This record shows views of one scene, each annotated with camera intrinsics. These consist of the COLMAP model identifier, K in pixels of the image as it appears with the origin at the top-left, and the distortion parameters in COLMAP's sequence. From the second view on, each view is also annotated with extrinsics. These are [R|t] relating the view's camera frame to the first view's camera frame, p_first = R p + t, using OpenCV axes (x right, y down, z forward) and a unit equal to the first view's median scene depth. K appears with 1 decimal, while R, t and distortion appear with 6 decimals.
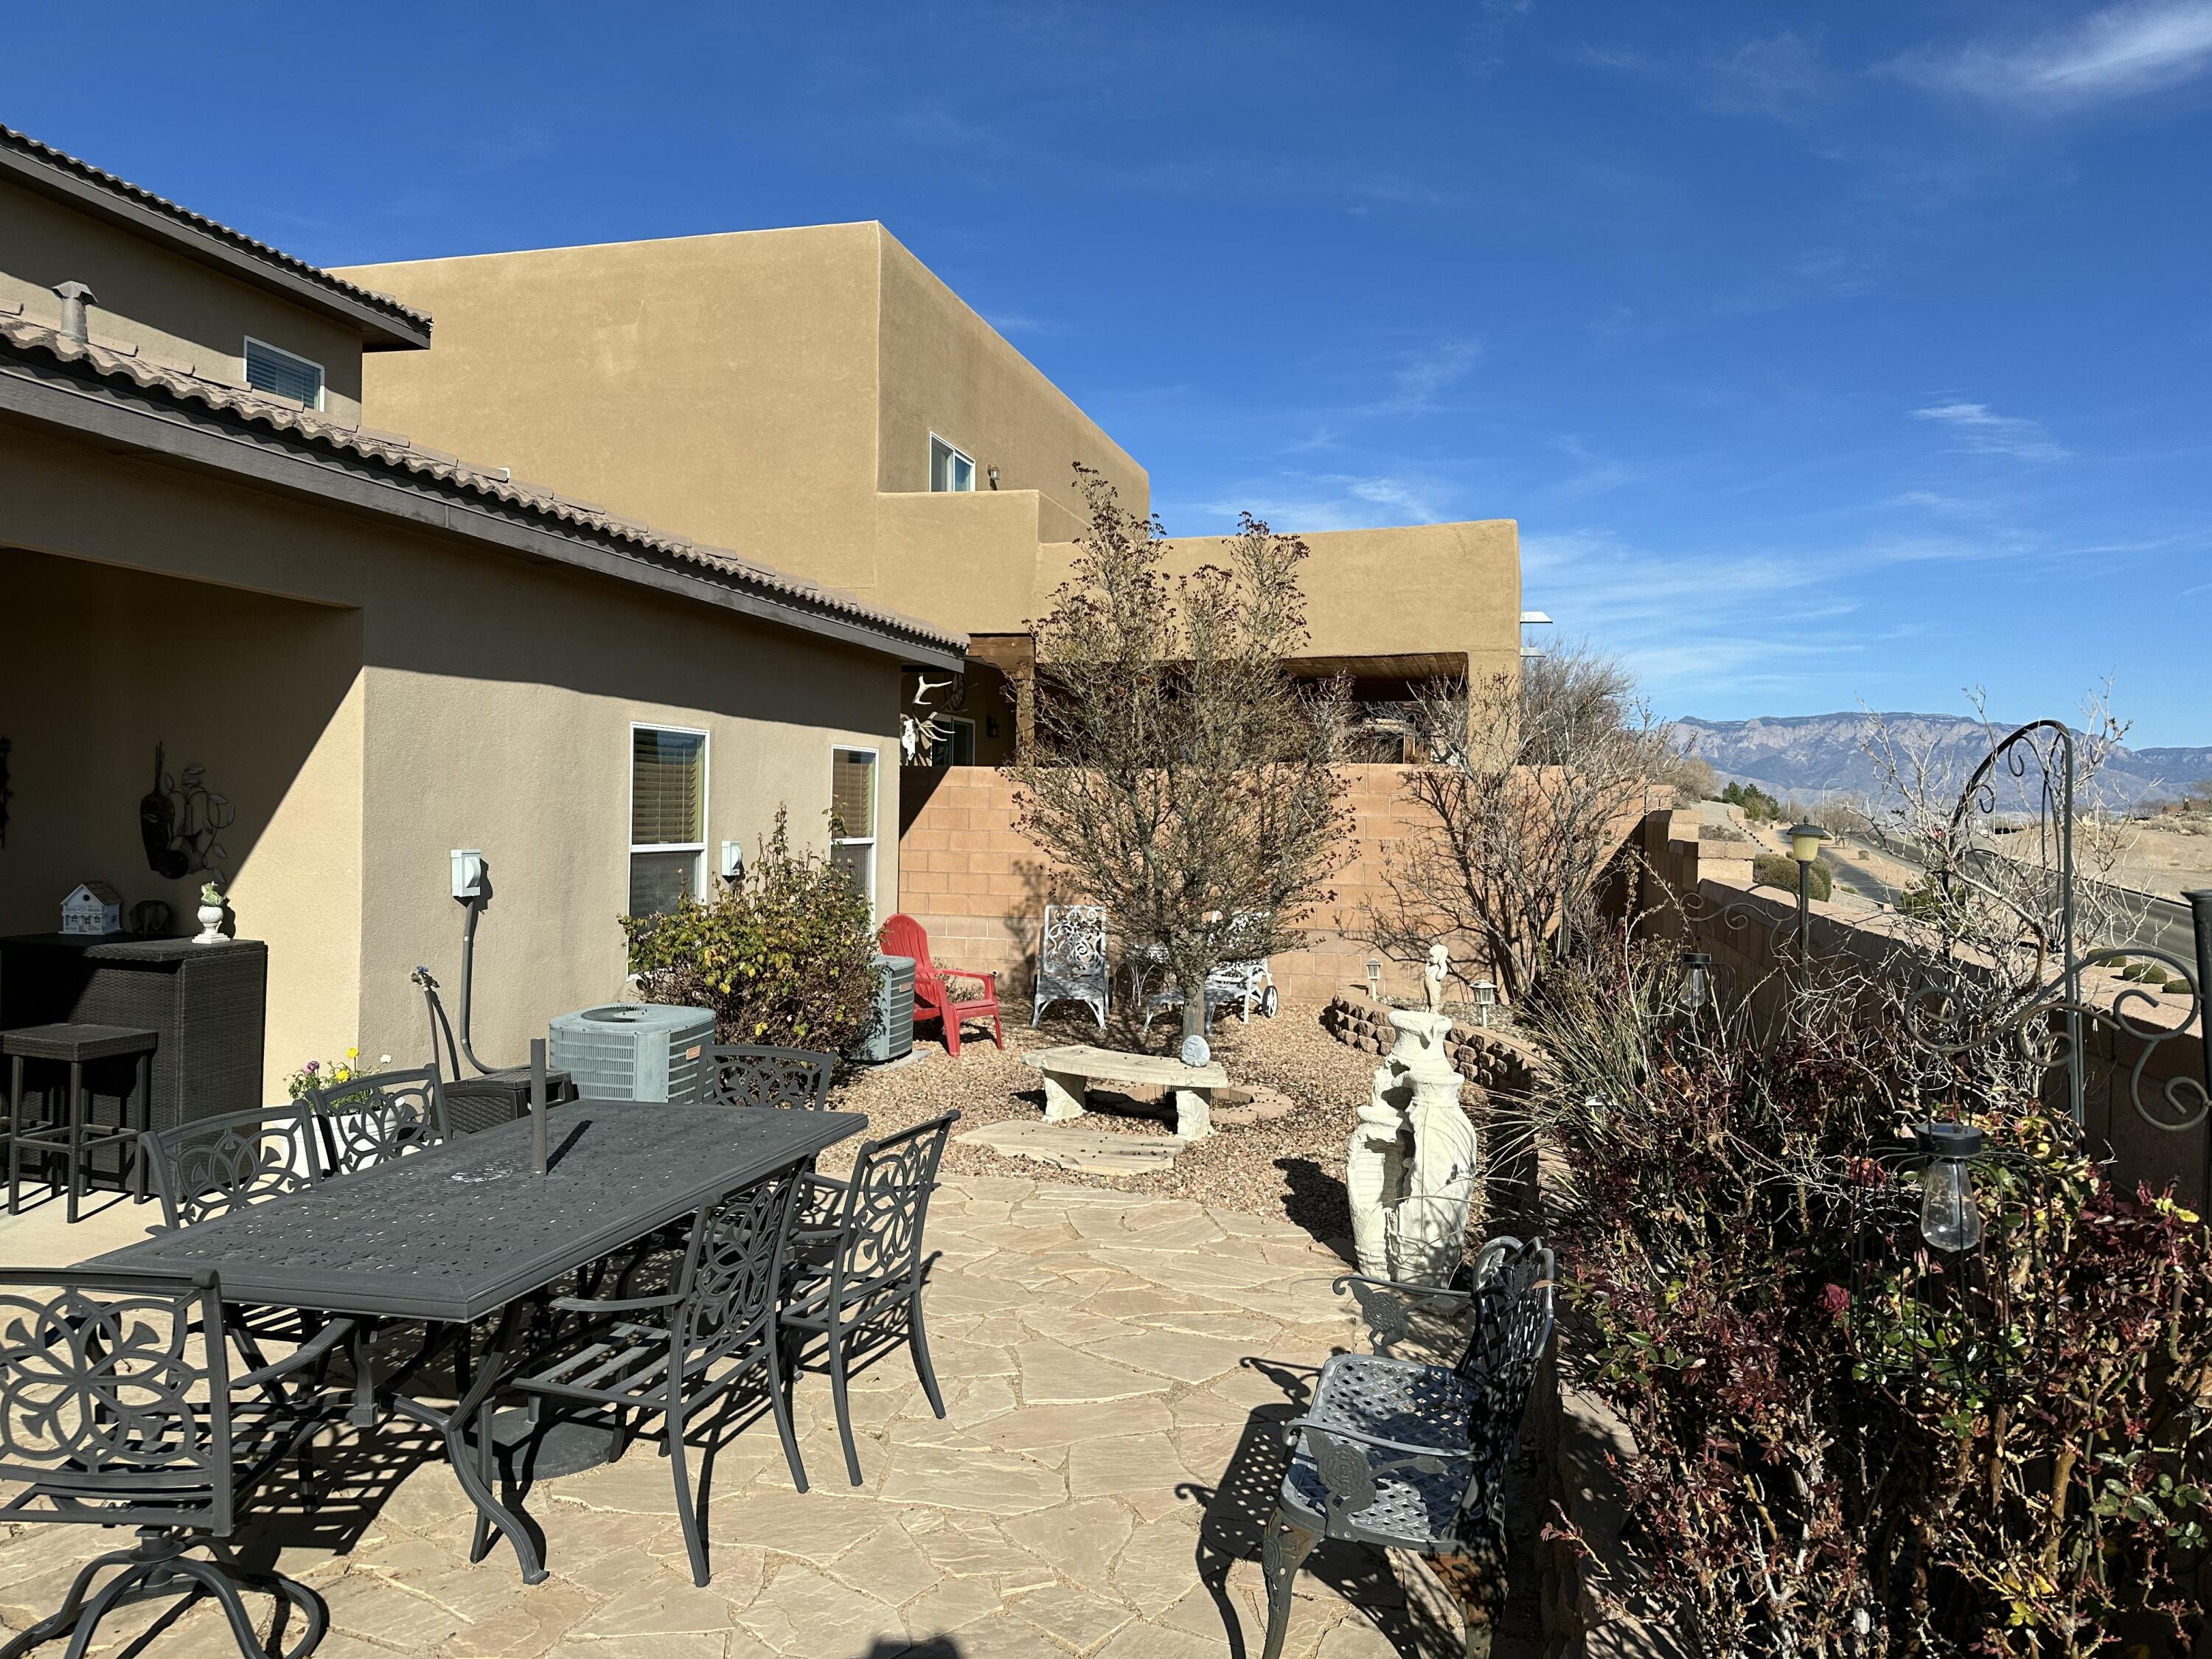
lens RADIAL K [[1536.7, 0, 1014.8], [0, 1536.7, 842.9], [0, 0, 1]] dist [0.121885, -0.136529]
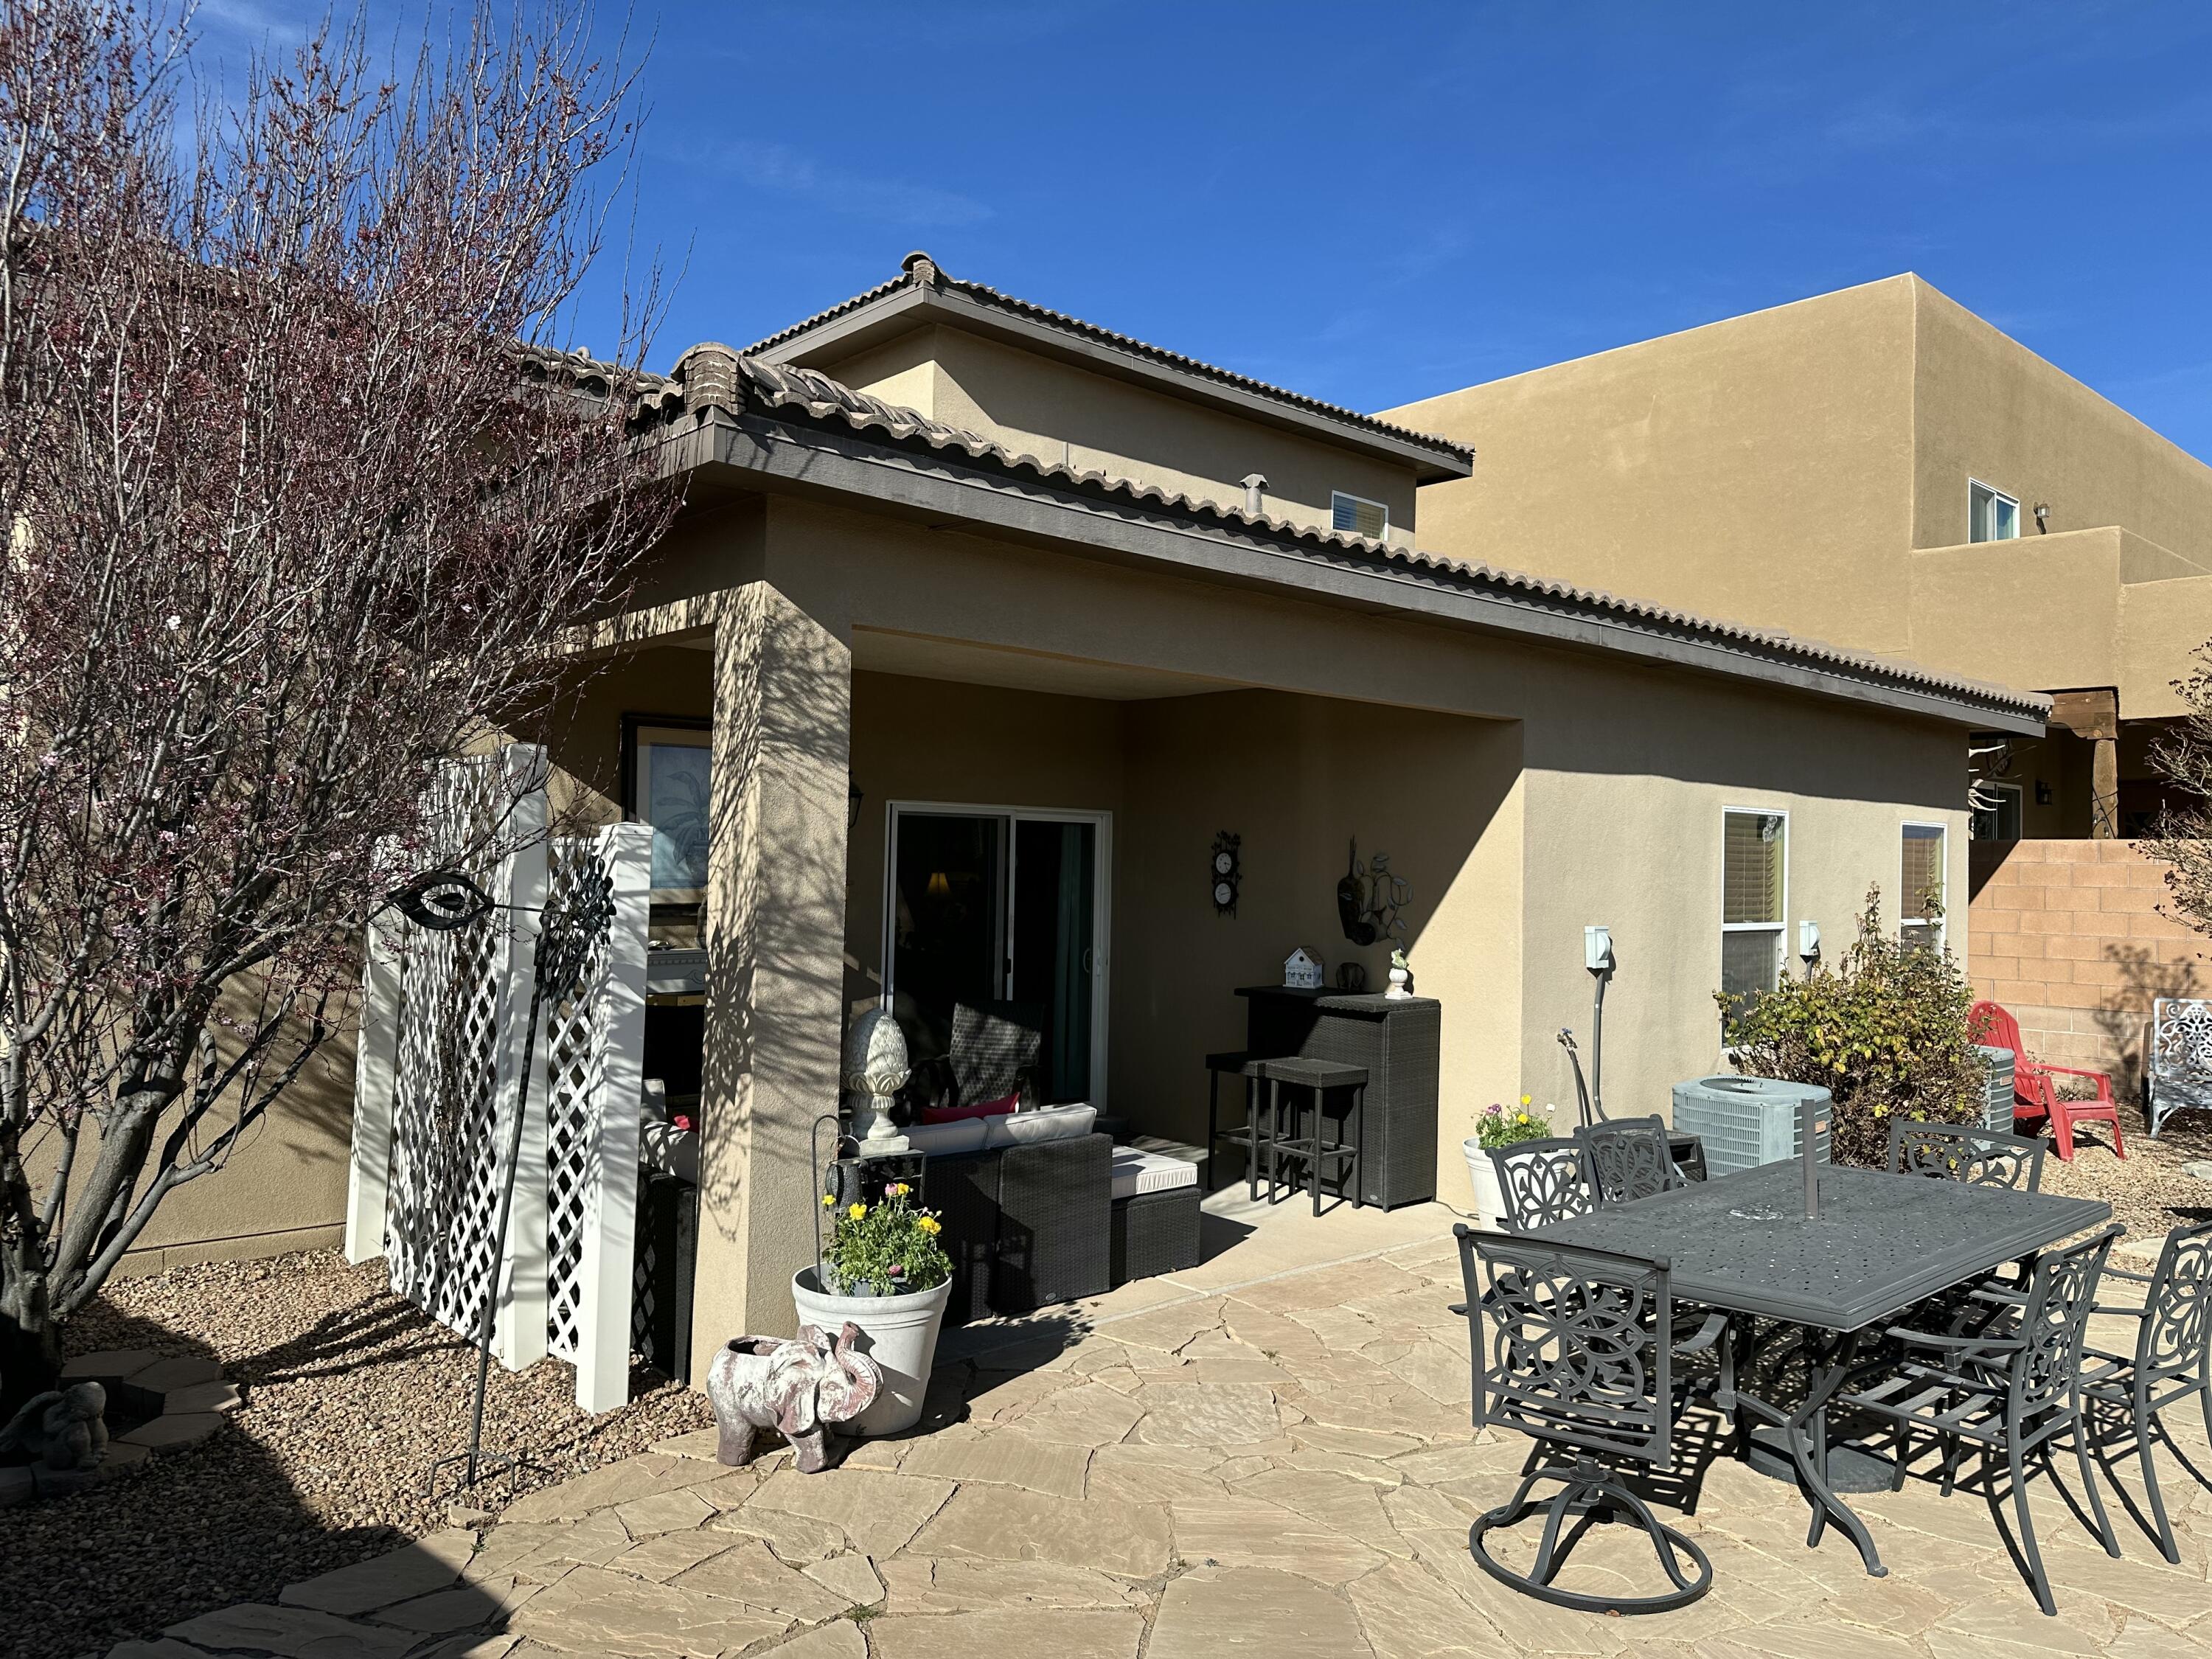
lens RADIAL K [[1522.3, 0, 1092.9], [0, 1522.3, 835.6], [0, 0, 1]] dist [0.083612, -0.090224]
pose [[0.861416, -0.012930, -0.507736, -0.102866], [-0.013233, 0.998765, -0.047886, -0.002961], [0.507728, 0.047969, 0.860181, -0.136838]]
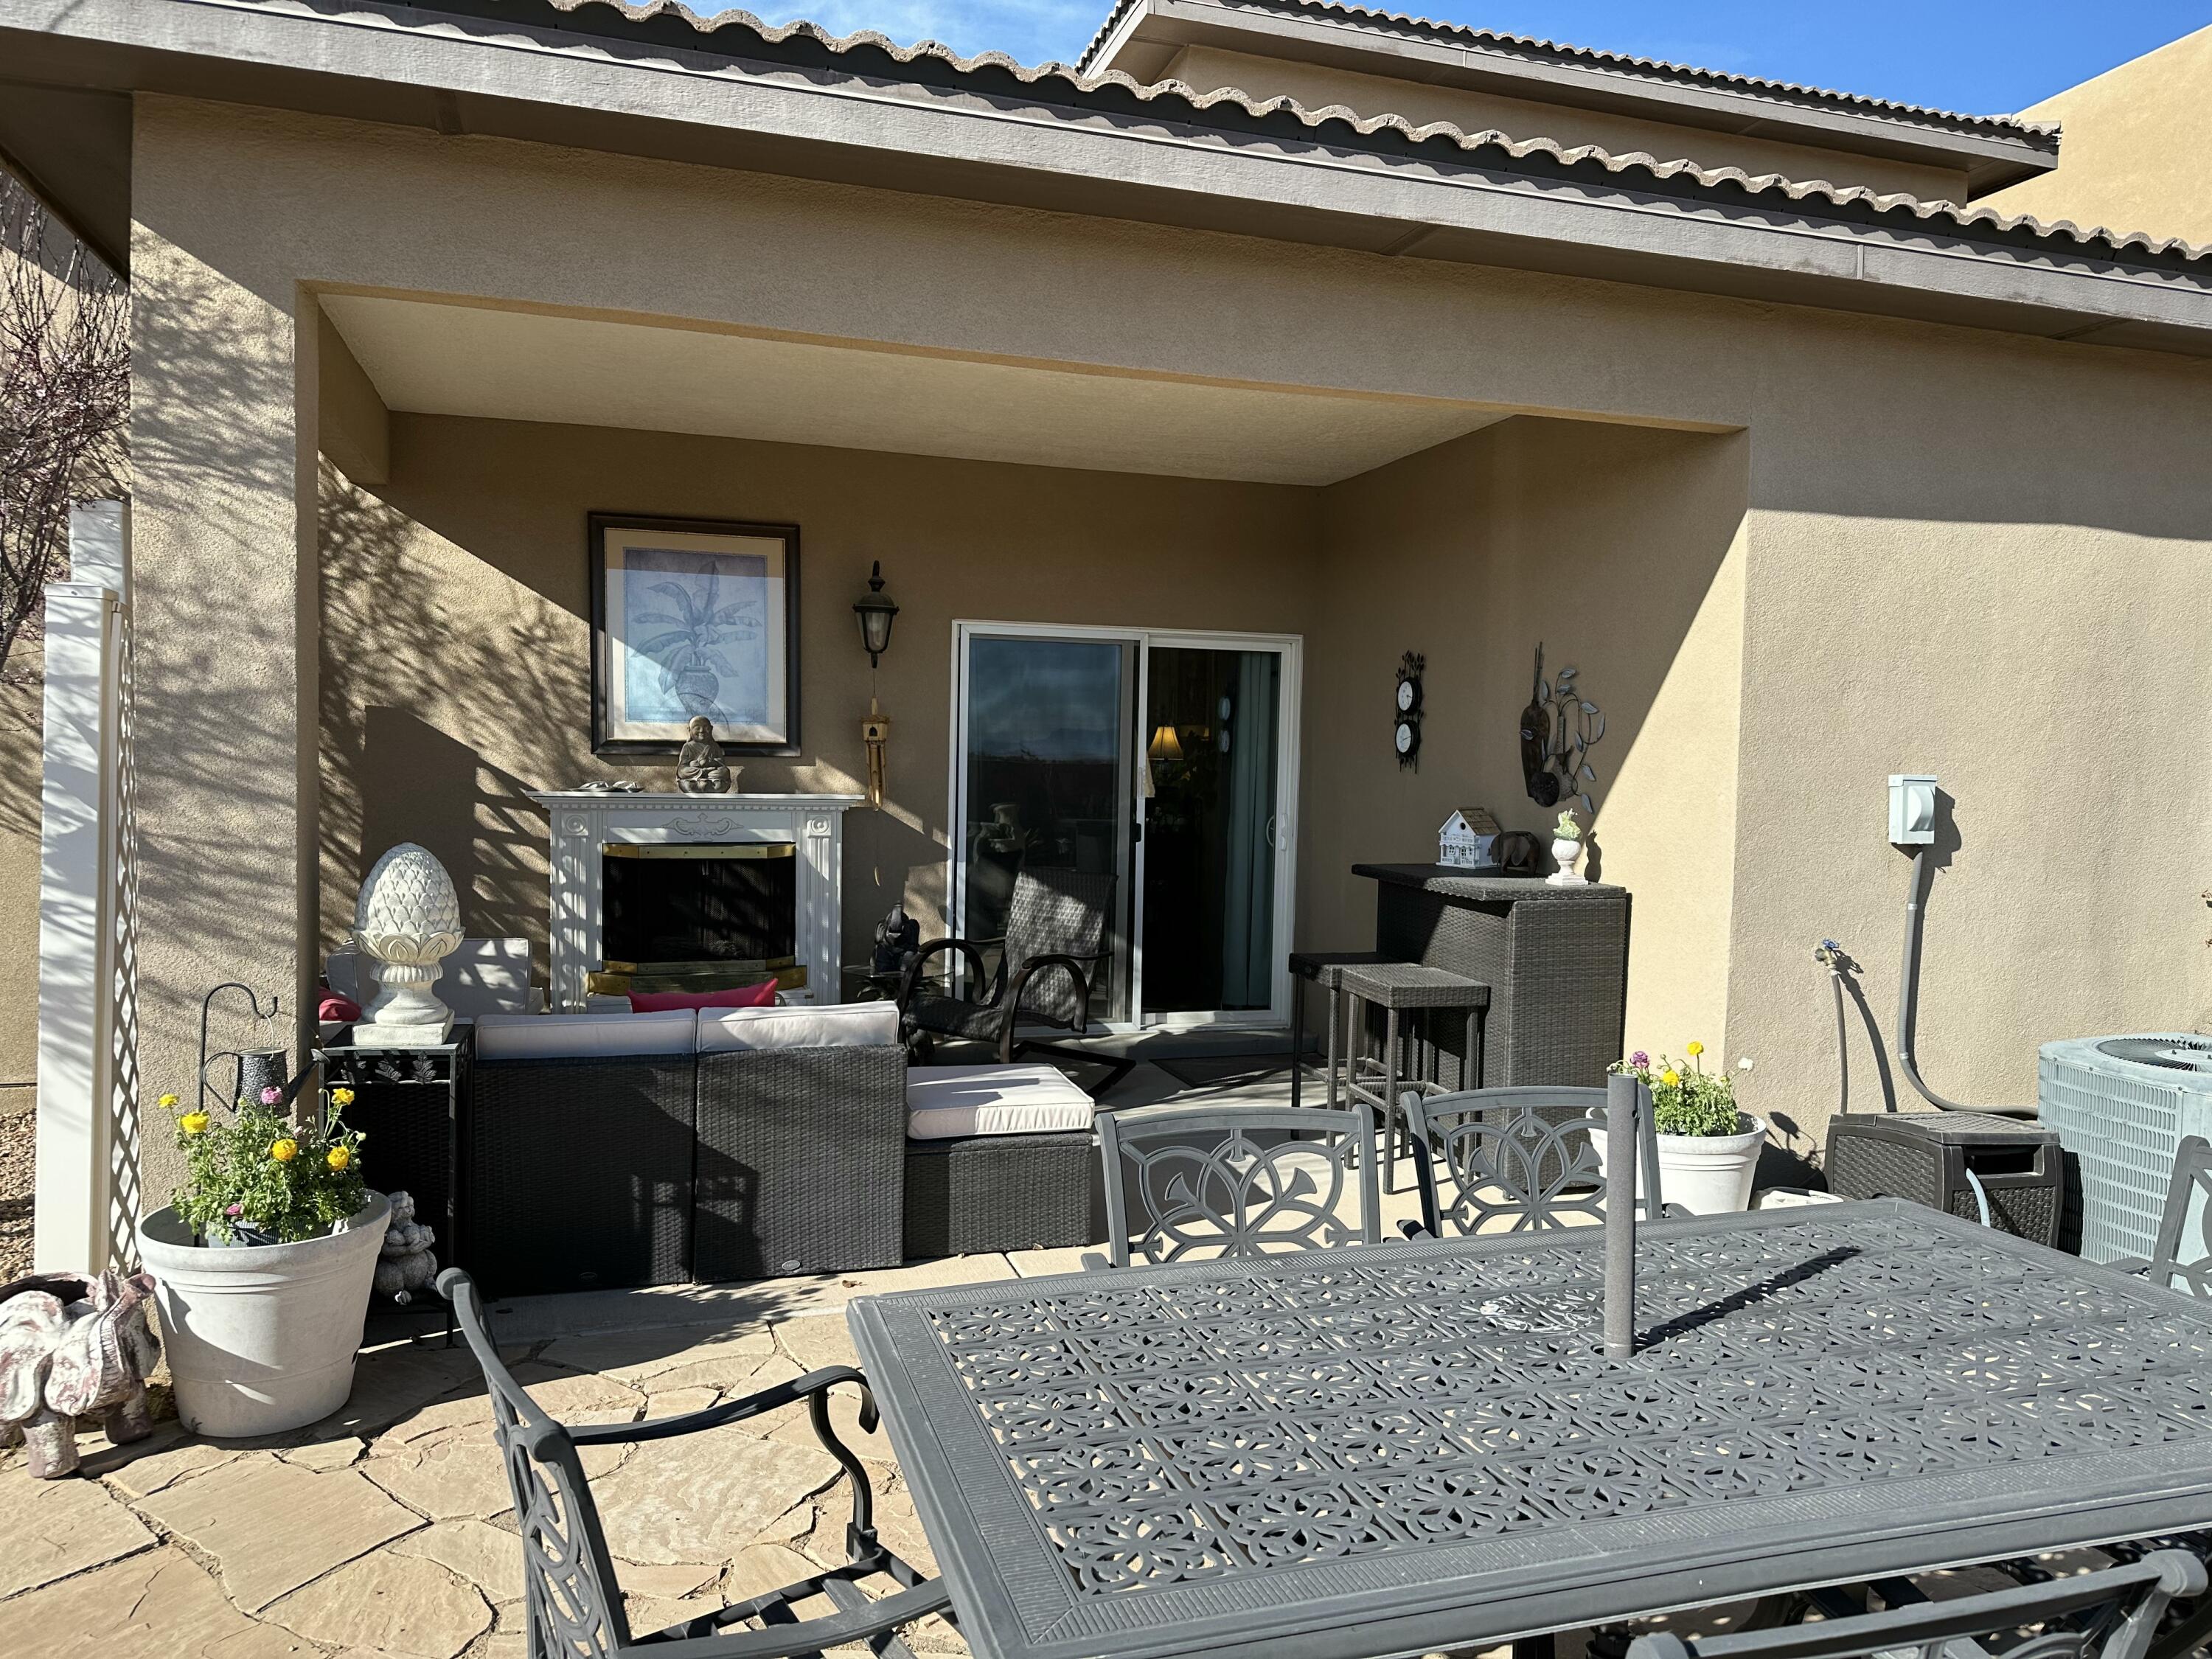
lens RADIAL K [[1542.2, 0, 1082.4], [0, 1542.2, 831.2], [0, 0, 1]] dist [0.062609, -0.083650]
pose [[0.568205, 0.032981, -0.822226, 0.000275], [-0.025658, 0.999421, 0.022358, 0.022785], [0.822487, 0.008393, 0.568722, 0.316870]]
